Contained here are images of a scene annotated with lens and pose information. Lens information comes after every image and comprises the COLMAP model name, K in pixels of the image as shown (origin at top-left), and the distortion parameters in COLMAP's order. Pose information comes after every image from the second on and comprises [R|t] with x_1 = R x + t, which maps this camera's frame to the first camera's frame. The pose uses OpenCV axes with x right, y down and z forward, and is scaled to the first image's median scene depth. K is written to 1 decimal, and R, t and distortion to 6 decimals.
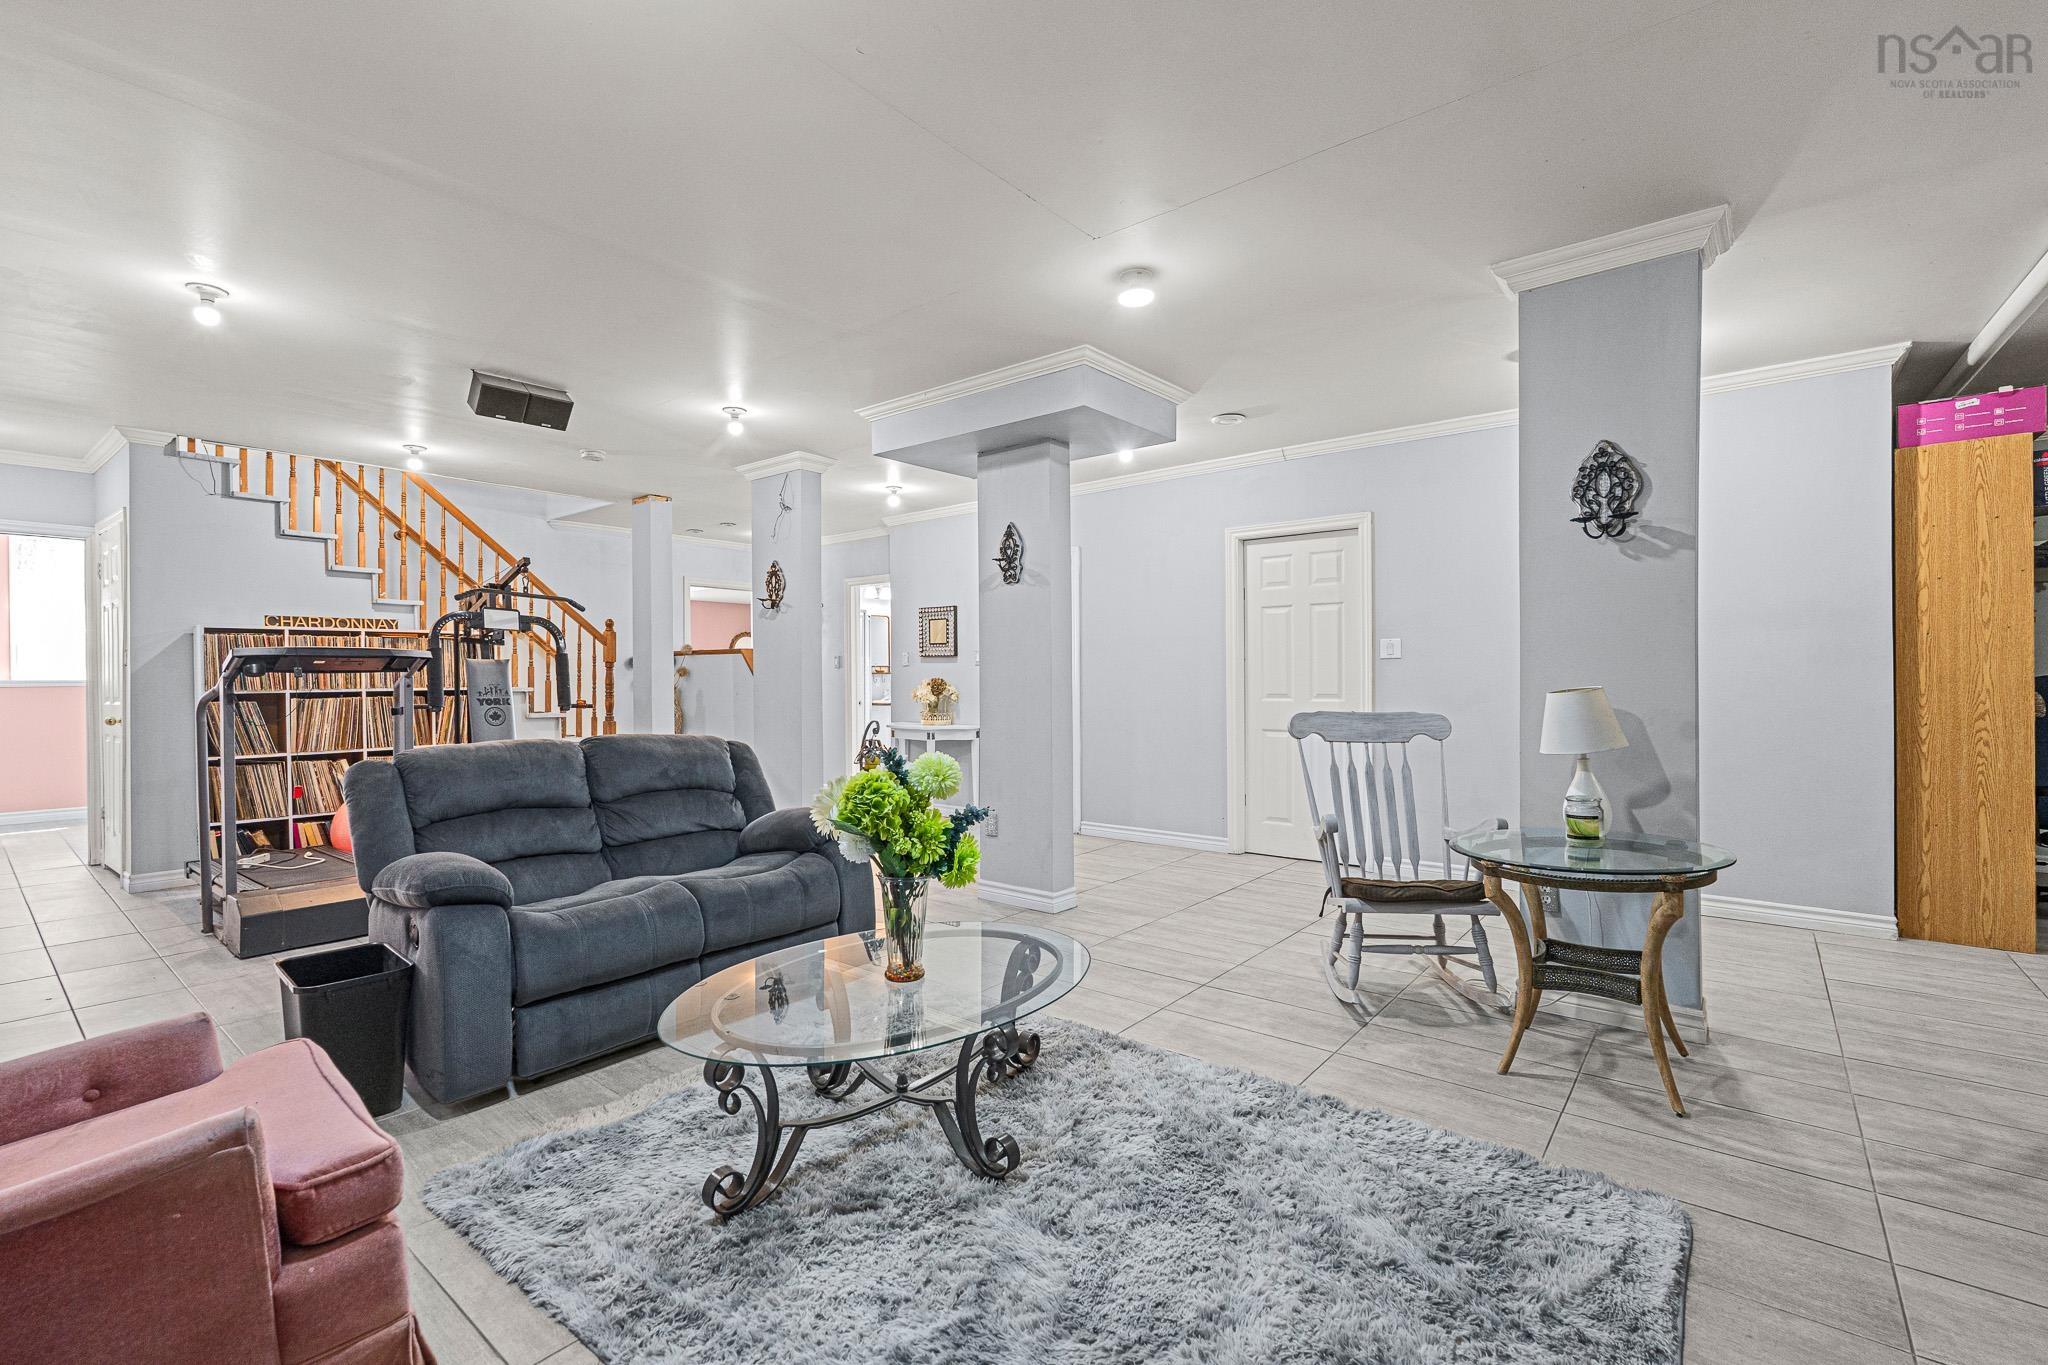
lens RADIAL K [[900.6, 0, 1024.0], [0, 900.6, 682.5], [0, 0, 1]] dist [-0.000877, -0.000129]
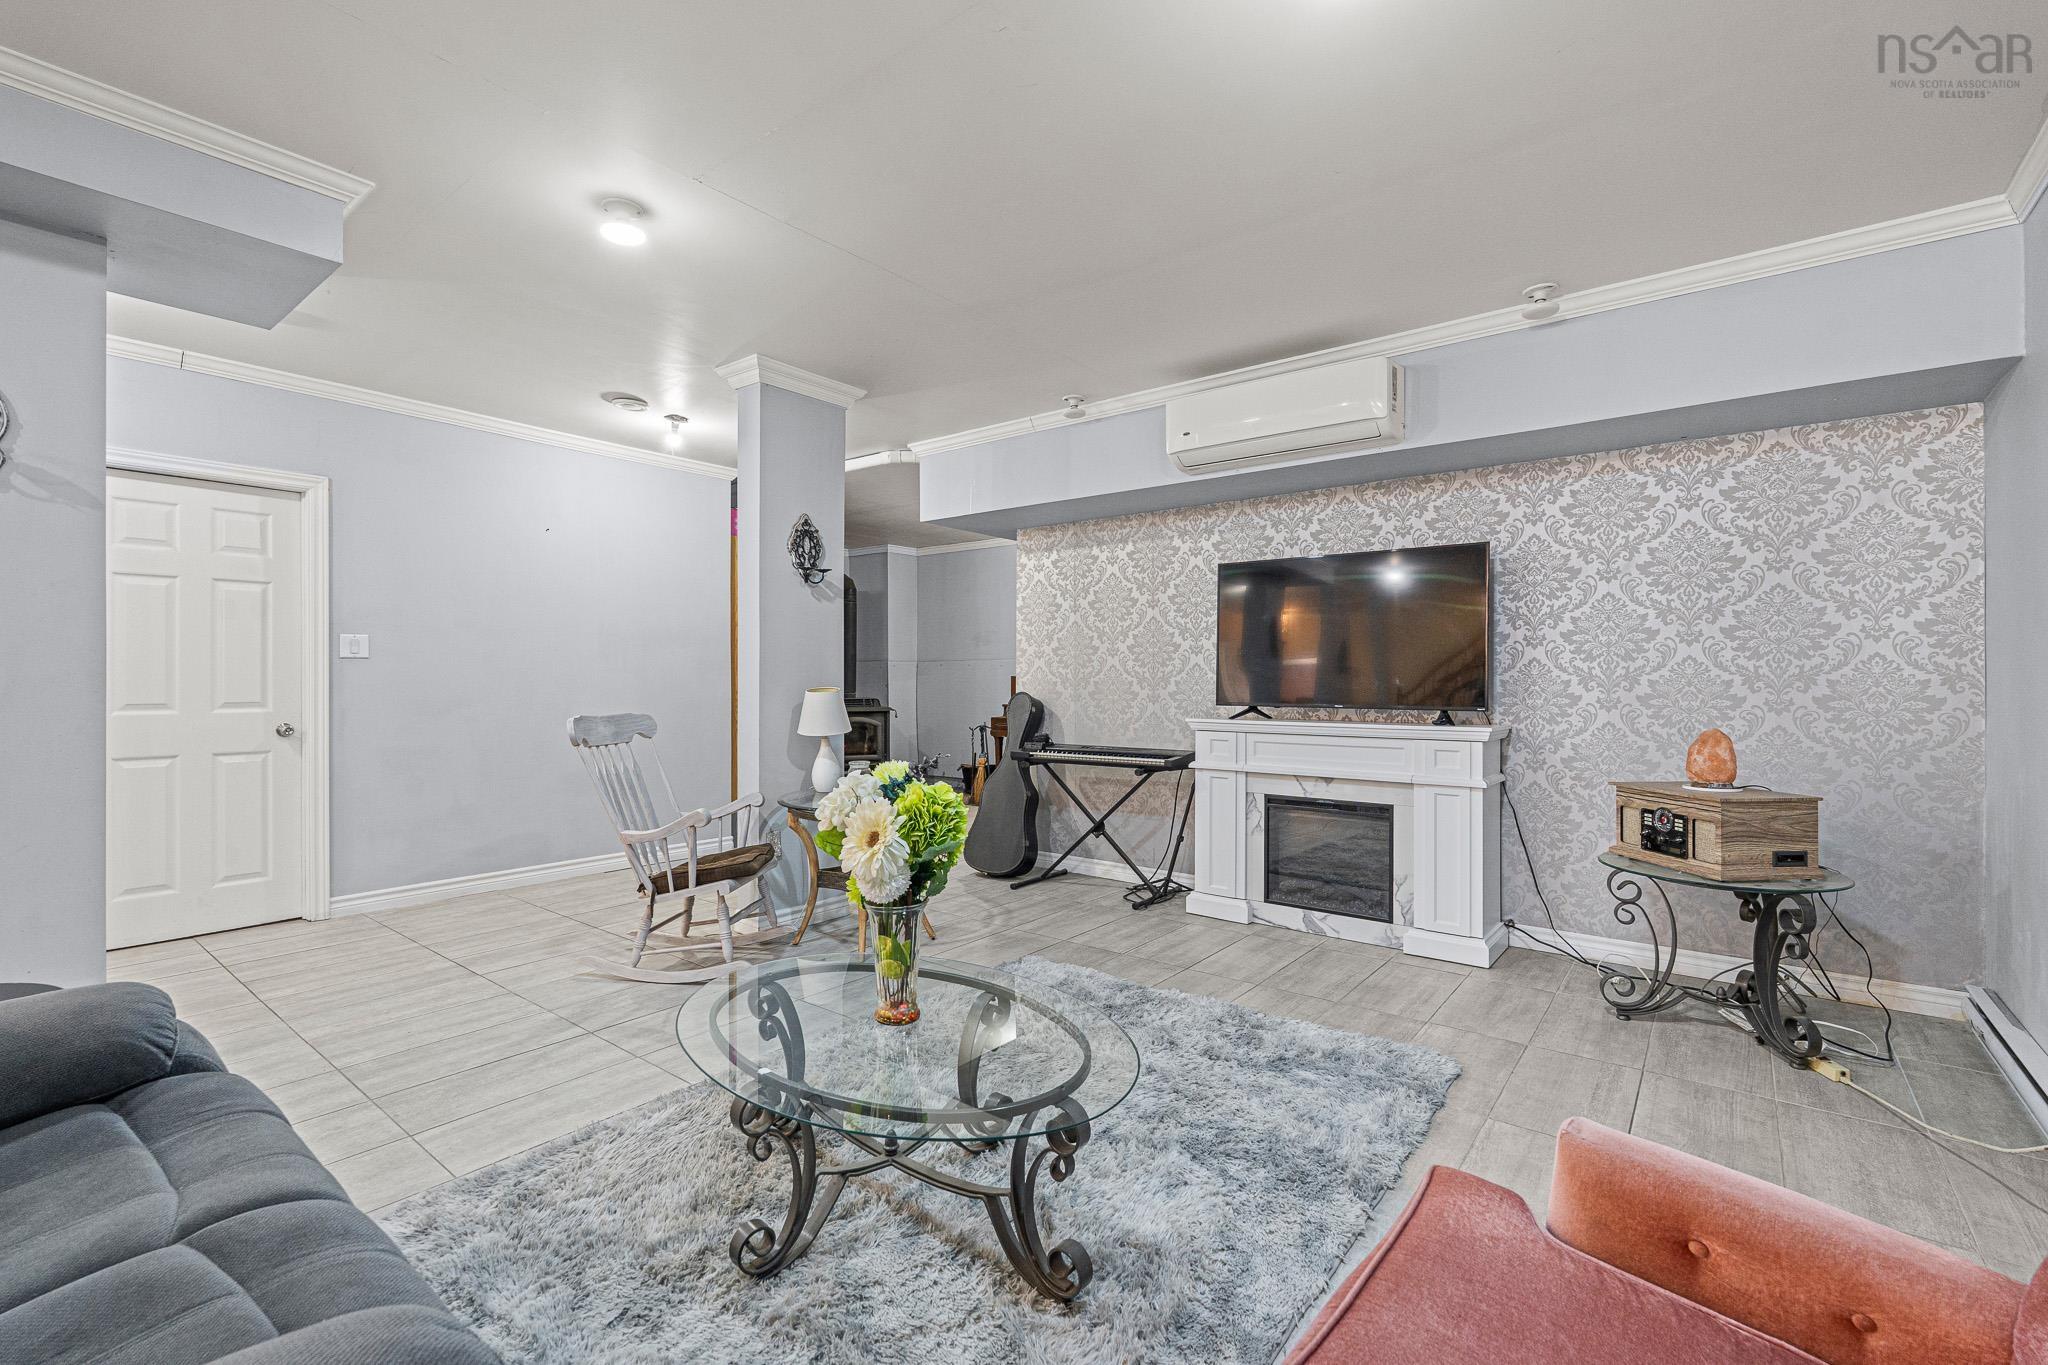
lens RADIAL K [[902.5, 0, 1020.7], [0, 902.5, 687.0], [0, 0, 1]] dist [0.002194, -0.000220]
pose [[-0.007831, -0.007119, 0.999944, -0.740442], [0.002710, 0.999971, 0.007140, -0.005876], [-0.999966, 0.002765, -0.007811, 0.639452]]
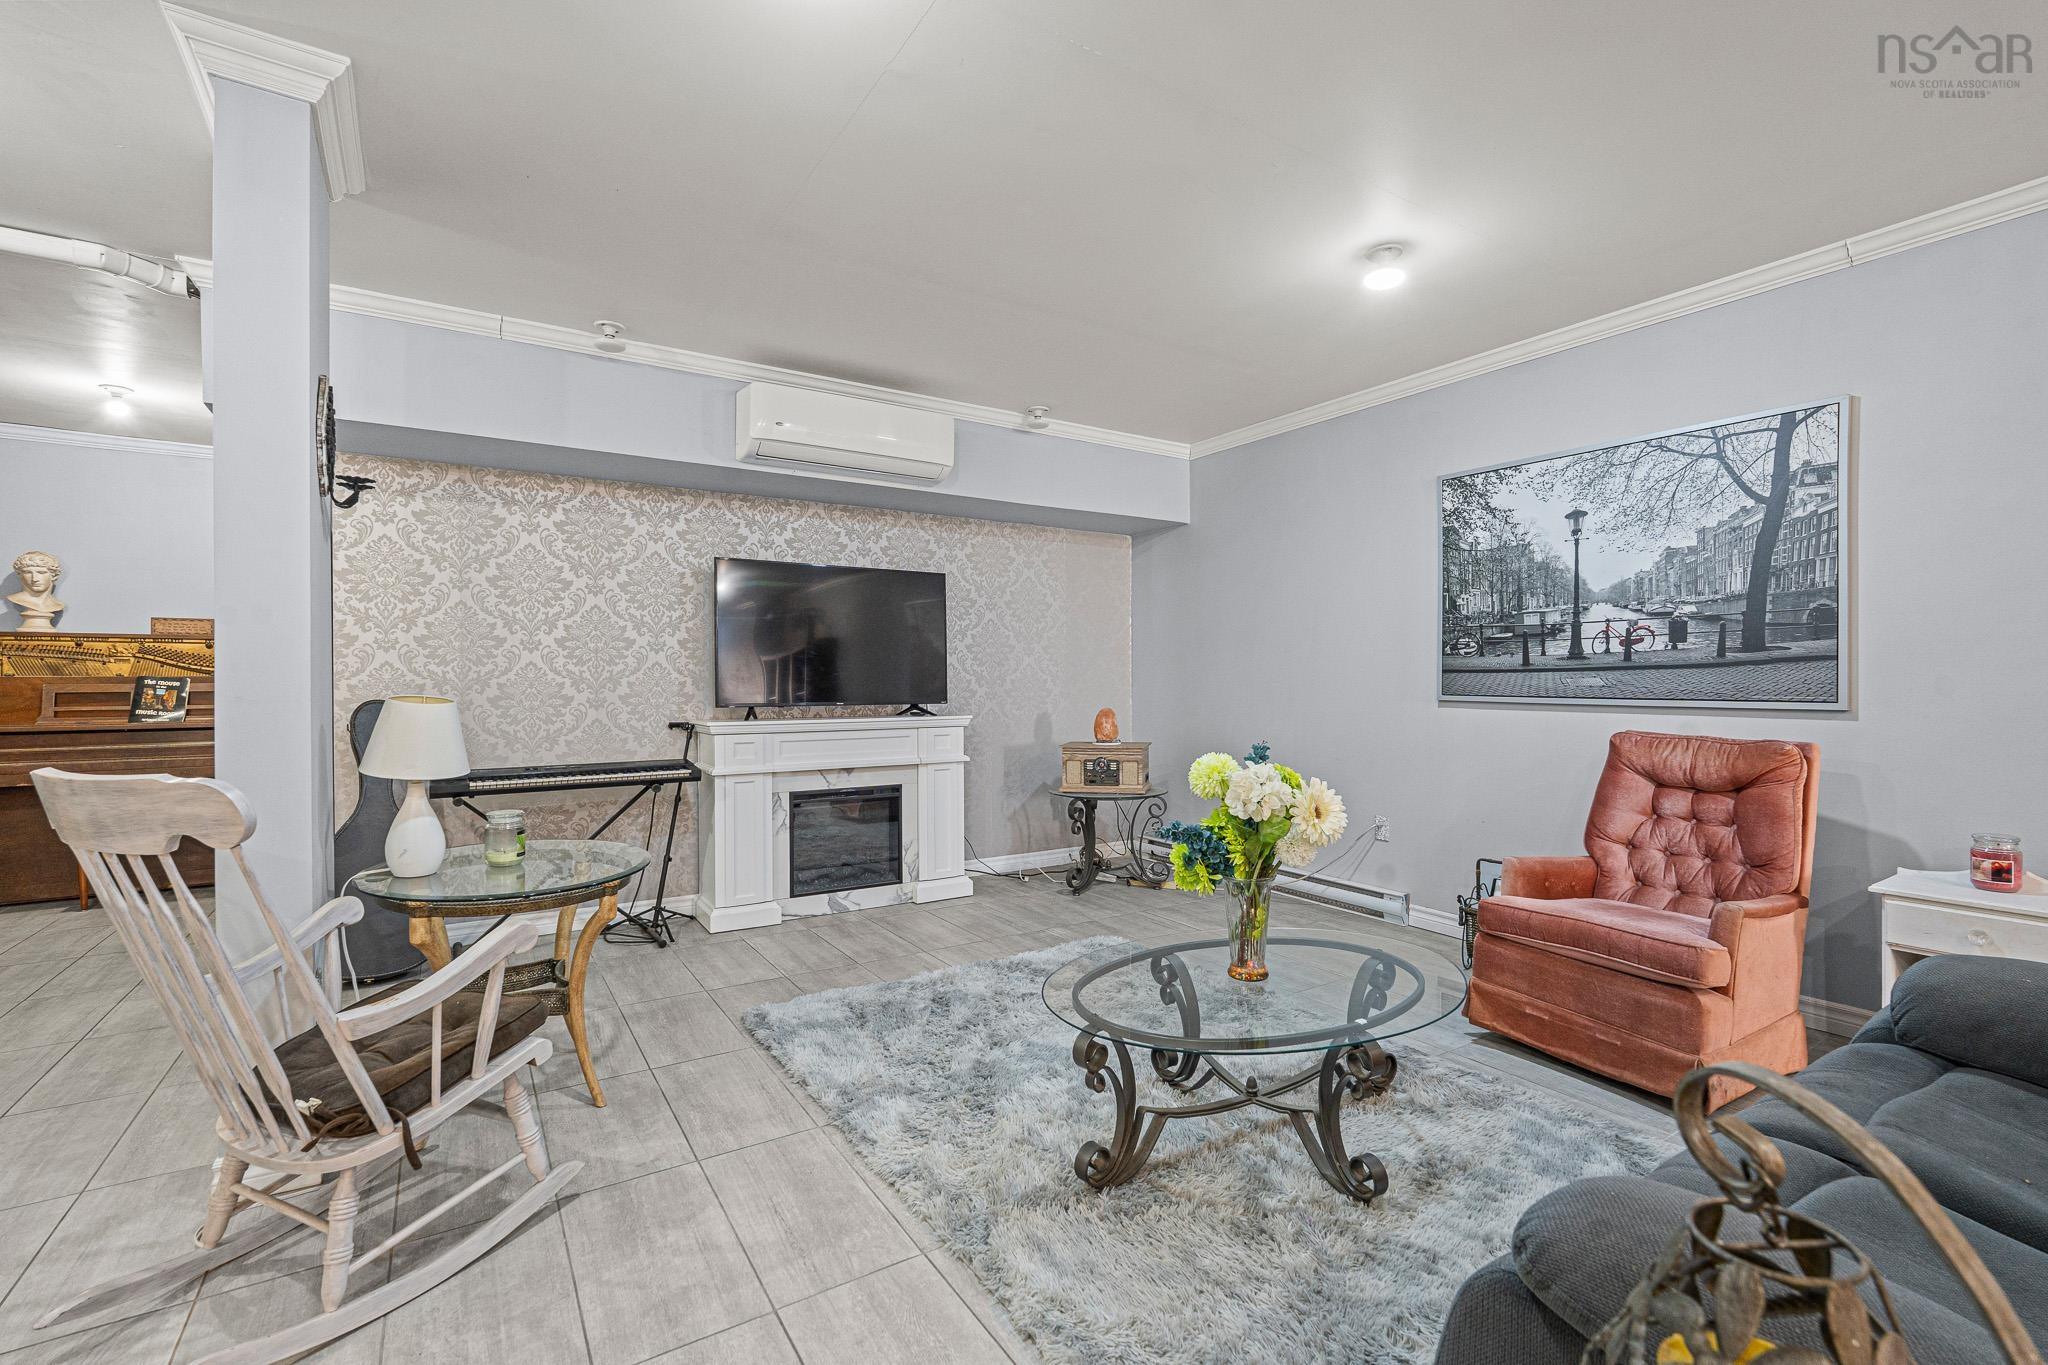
lens RADIAL K [[902.5, 0, 1020.7], [0, 902.5, 687.0], [0, 0, 1]] dist [0.002194, -0.000220]
pose [[-0.947687, 0.005651, 0.319152, -0.147601], [0.008590, 0.999933, 0.007803, -0.002153], [-0.319086, 0.010136, -0.947672, 1.480123]]
